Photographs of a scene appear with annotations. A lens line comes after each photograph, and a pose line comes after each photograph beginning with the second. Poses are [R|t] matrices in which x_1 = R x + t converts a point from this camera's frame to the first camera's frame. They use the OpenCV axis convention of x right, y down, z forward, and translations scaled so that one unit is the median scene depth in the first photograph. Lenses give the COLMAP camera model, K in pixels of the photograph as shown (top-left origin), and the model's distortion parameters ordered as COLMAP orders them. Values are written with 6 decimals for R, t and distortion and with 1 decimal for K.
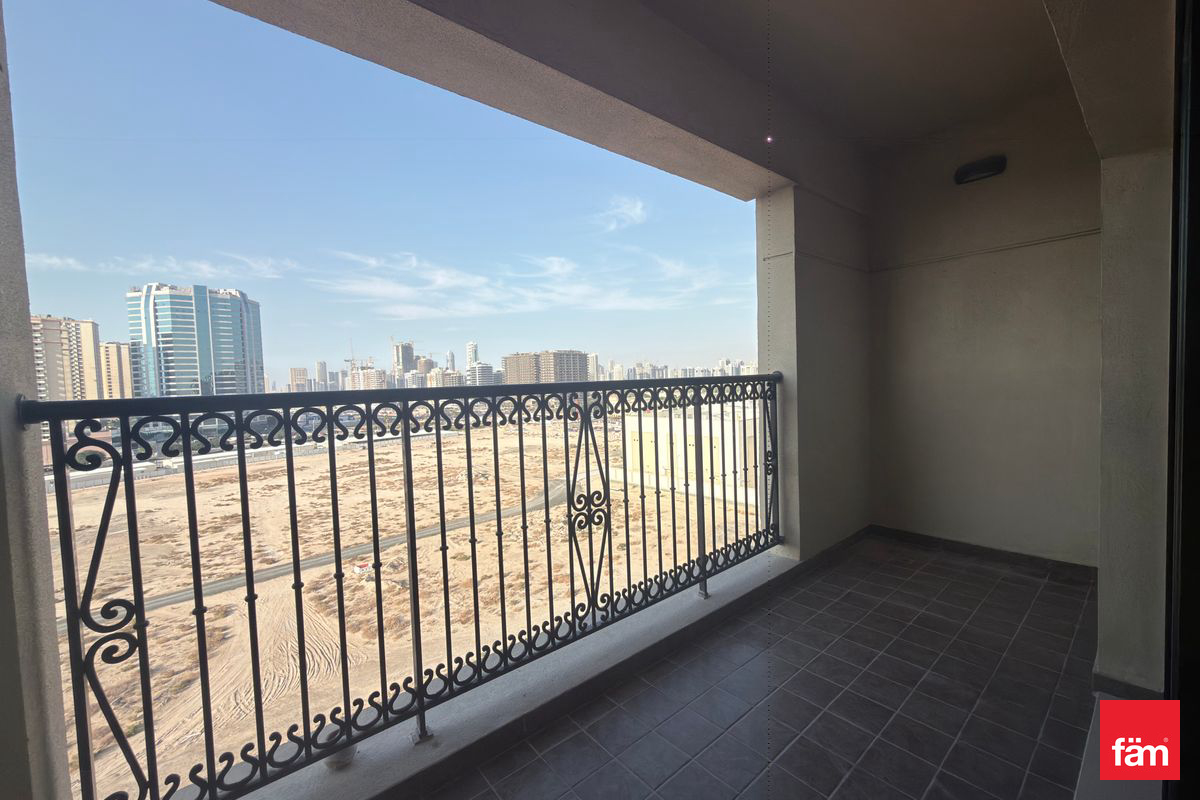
lens RADIAL K [[475.4, 0, 603.1], [0, 475.4, 400.9], [0, 0, 1]] dist [0.000982, 0.000181]
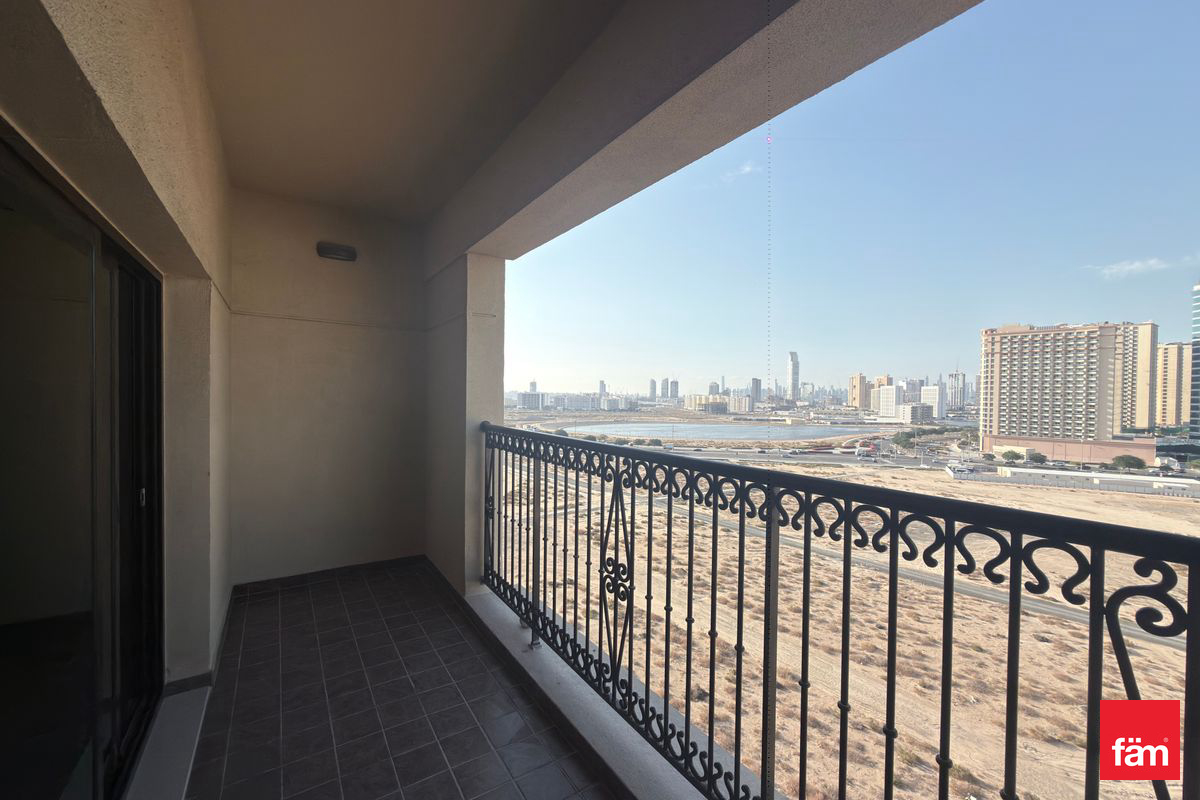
lens RADIAL K [[475.4, 0, 603.1], [0, 475.4, 400.9], [0, 0, 1]] dist [0.000982, 0.000181]
pose [[-0.103931, 0.048660, -0.993393, 0.888614], [-0.055554, 0.996959, 0.054646, -0.175603], [0.993032, 0.060867, -0.100912, 1.021387]]
